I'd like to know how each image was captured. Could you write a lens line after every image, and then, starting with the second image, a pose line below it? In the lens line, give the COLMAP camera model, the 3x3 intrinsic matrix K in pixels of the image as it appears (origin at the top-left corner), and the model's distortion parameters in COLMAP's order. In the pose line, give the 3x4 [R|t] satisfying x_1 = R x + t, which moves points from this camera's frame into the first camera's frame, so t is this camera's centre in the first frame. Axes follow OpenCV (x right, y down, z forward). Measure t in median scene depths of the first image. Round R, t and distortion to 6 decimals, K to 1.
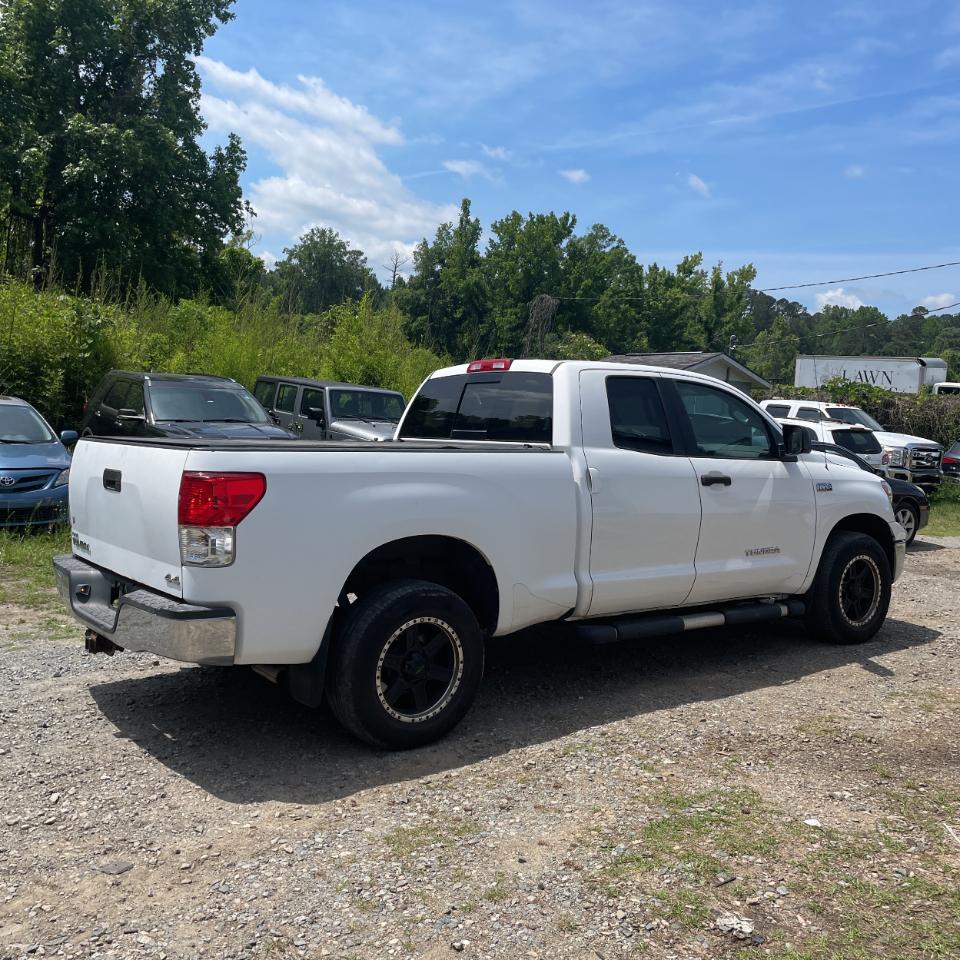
lens RADIAL K [[963.1, 0, 475.8], [0, 963.1, 465.1], [0, 0, 1]] dist [0.124804, -0.179212]
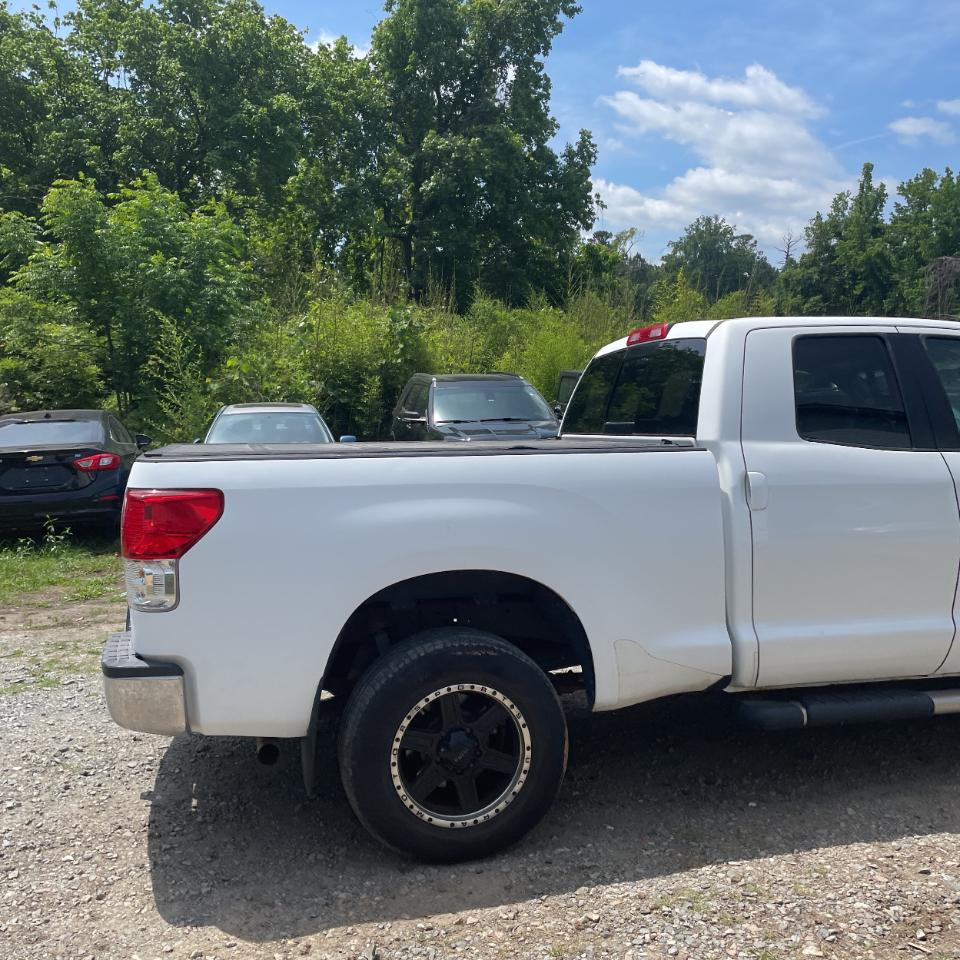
lens RADIAL K [[974.4, 0, 466.7], [0, 974.4, 465.1], [0, 0, 1]] dist [0.082213, -0.098632]
pose [[0.919507, -0.017364, -0.392691, 0.185695], [0.018948, 0.999820, 0.000160, -0.004995], [0.392617, -0.007588, 0.919671, 0.255877]]
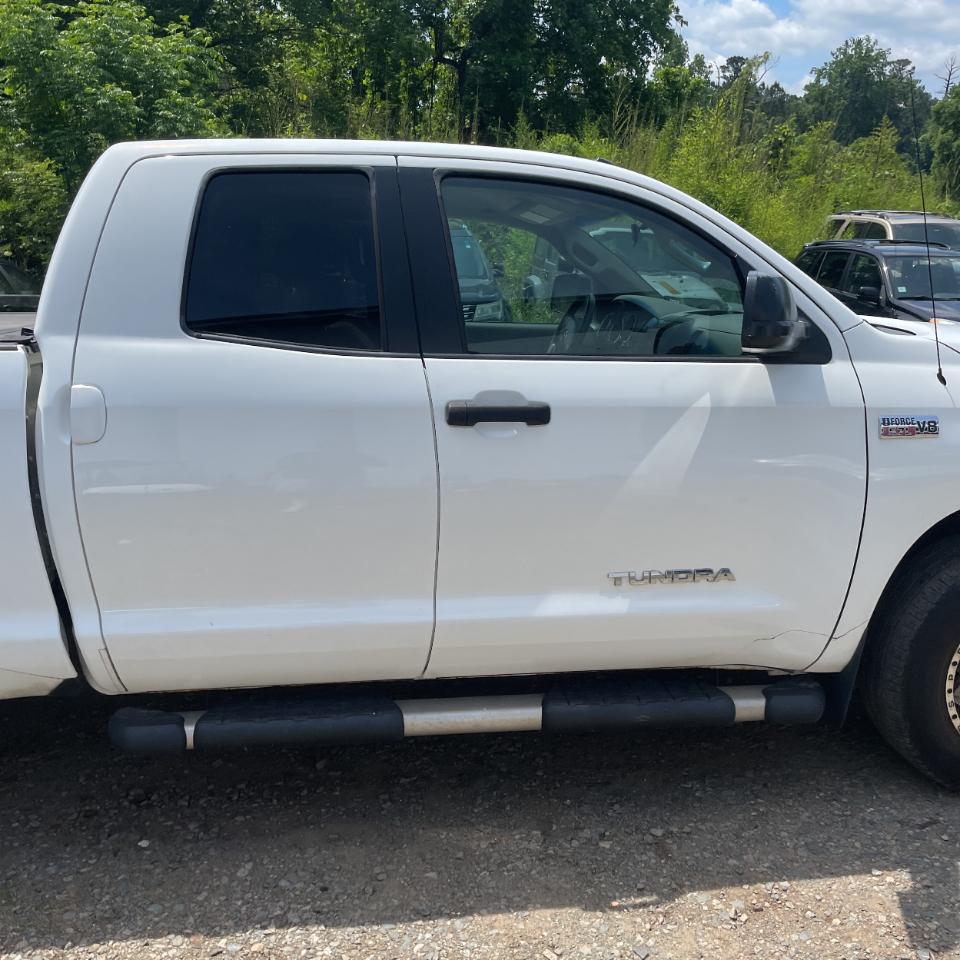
lens RADIAL K [[972.4, 0, 456.4], [0, 972.4, 492.2], [0, 0, 1]] dist [0.110774, -0.151424]
pose [[0.865347, 0.088732, -0.493257, 0.447454], [-0.000532, 0.984364, 0.176143, -0.025457], [0.501174, -0.152162, 0.851864, 0.625543]]
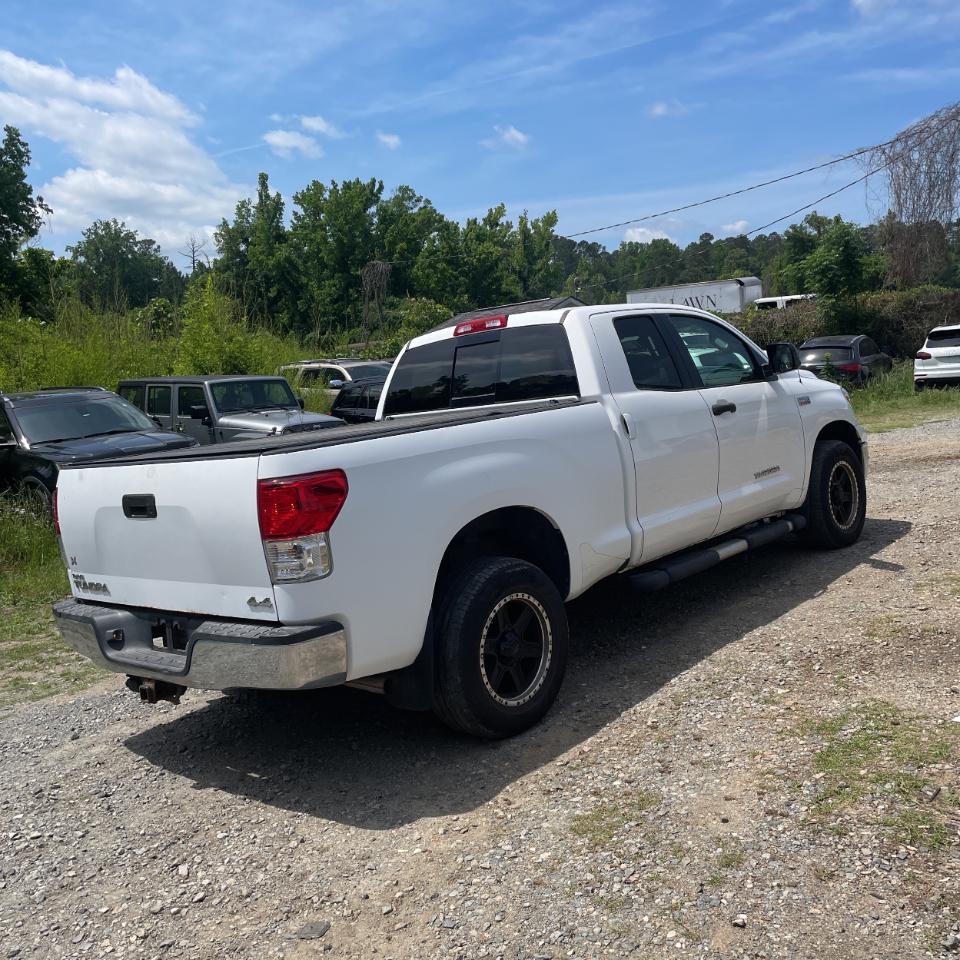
lens RADIAL K [[965.1, 0, 497.2], [0, 965.1, 460.5], [0, 0, 1]] dist [0.117645, -0.165327]
pose [[0.970357, -0.158980, 0.182023, -0.170008], [0.153391, 0.987164, 0.044476, -0.012054], [-0.186757, -0.015237, 0.982288, 0.061235]]
